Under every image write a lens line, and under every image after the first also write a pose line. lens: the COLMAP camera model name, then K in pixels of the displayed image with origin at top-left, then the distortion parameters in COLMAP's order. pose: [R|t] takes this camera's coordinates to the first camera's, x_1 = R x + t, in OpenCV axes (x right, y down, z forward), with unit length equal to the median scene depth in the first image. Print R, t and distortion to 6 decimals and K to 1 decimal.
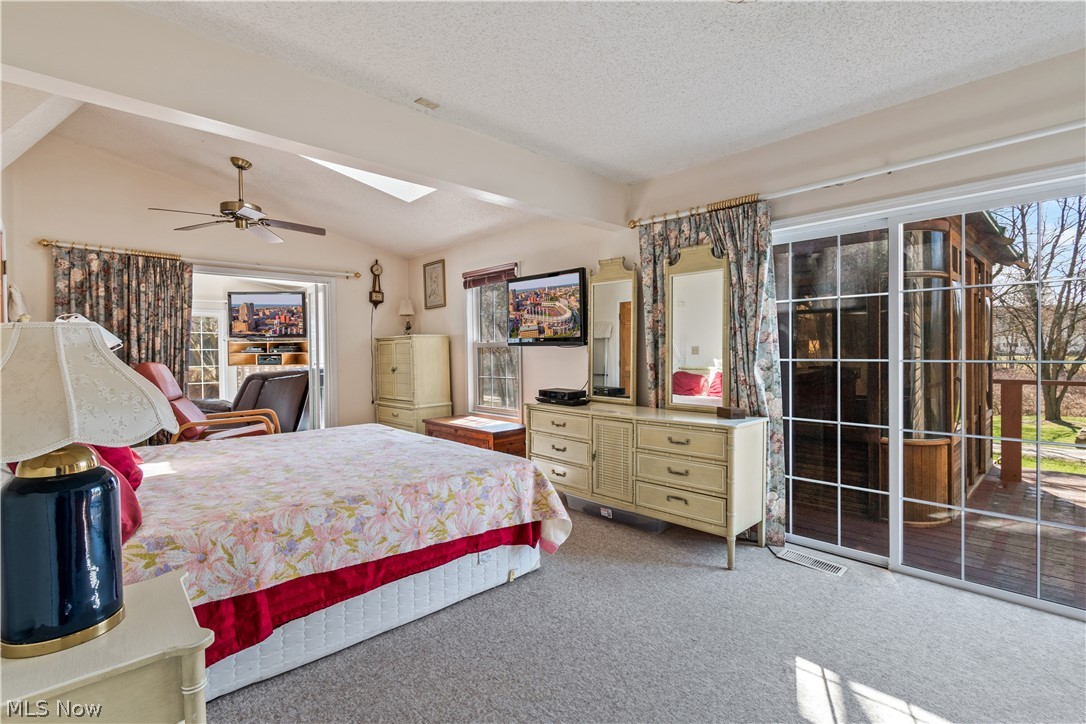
lens RADIAL K [[485.5, 0, 580.8], [0, 485.5, 357.0], [0, 0, 1]] dist [0.003225, -0.001122]
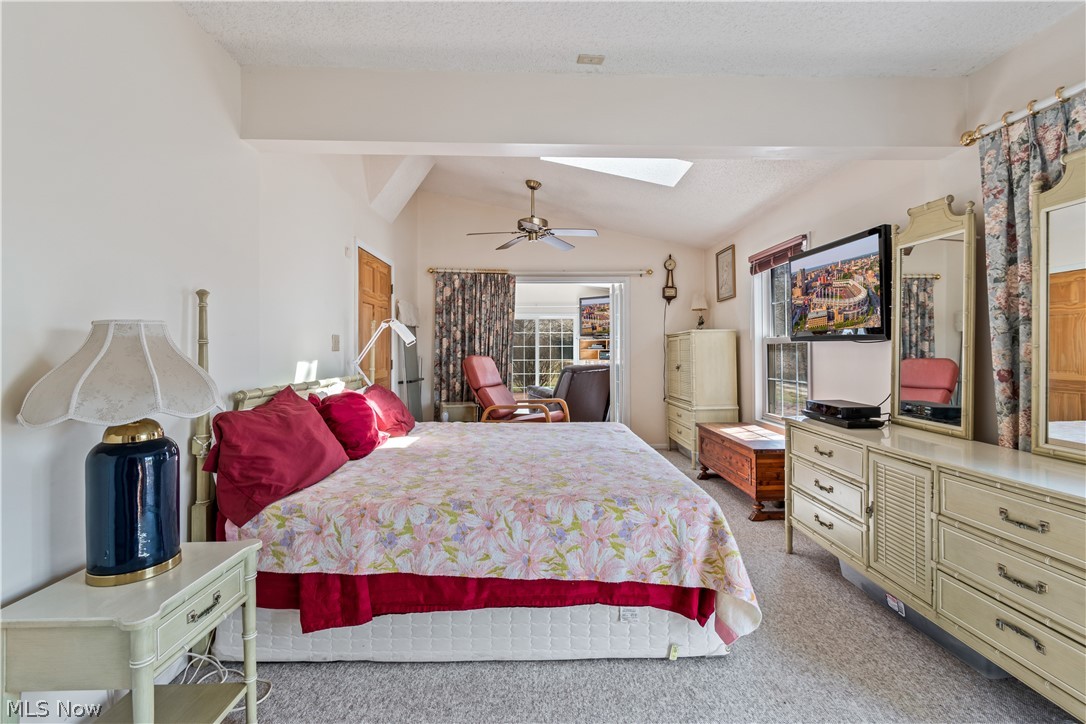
lens RADIAL K [[485.5, 0, 586.8], [0, 485.5, 347.0], [0, 0, 1]] dist [0.003225, -0.001122]
pose [[0.732555, 0.001779, -0.680705, 0.180300], [-0.012831, 0.999855, -0.011195, -0.001024], [0.680586, 0.016935, 0.732472, 0.250485]]
